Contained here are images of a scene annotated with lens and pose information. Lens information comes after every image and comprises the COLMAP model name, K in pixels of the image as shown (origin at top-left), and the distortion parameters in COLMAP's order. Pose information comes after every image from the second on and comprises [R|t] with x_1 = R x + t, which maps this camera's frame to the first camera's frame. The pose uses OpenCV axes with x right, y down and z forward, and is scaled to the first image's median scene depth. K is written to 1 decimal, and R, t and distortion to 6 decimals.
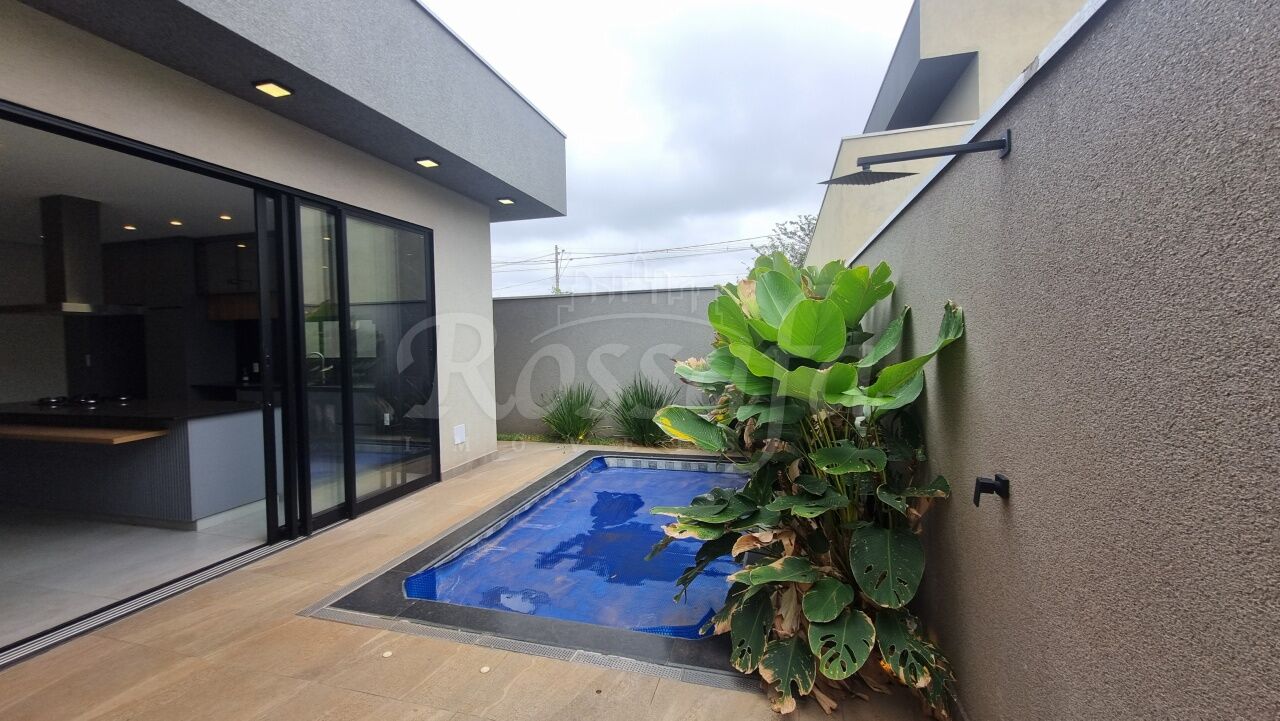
lens RADIAL K [[500.7, 0, 640.4], [0, 500.7, 351.2], [0, 0, 1]] dist [0.006300, -0.000167]
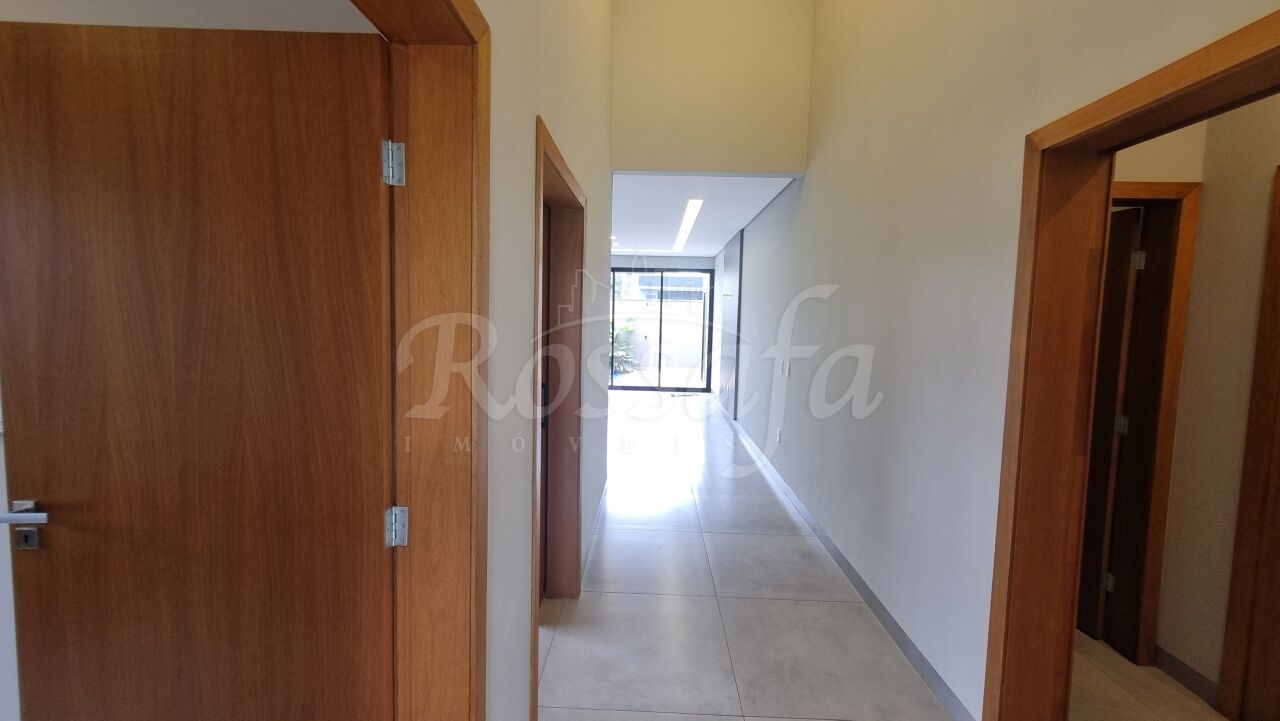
lens RADIAL K [[500.7, 0, 640.4], [0, 500.7, 351.2], [0, 0, 1]] dist [0.006300, -0.000167]
pose [[-0.252637, -0.049001, 0.966320, -3.184549], [0.003108, 0.998671, 0.051454, 0.011337], [-0.967556, 0.016002, -0.252149, 1.284569]]
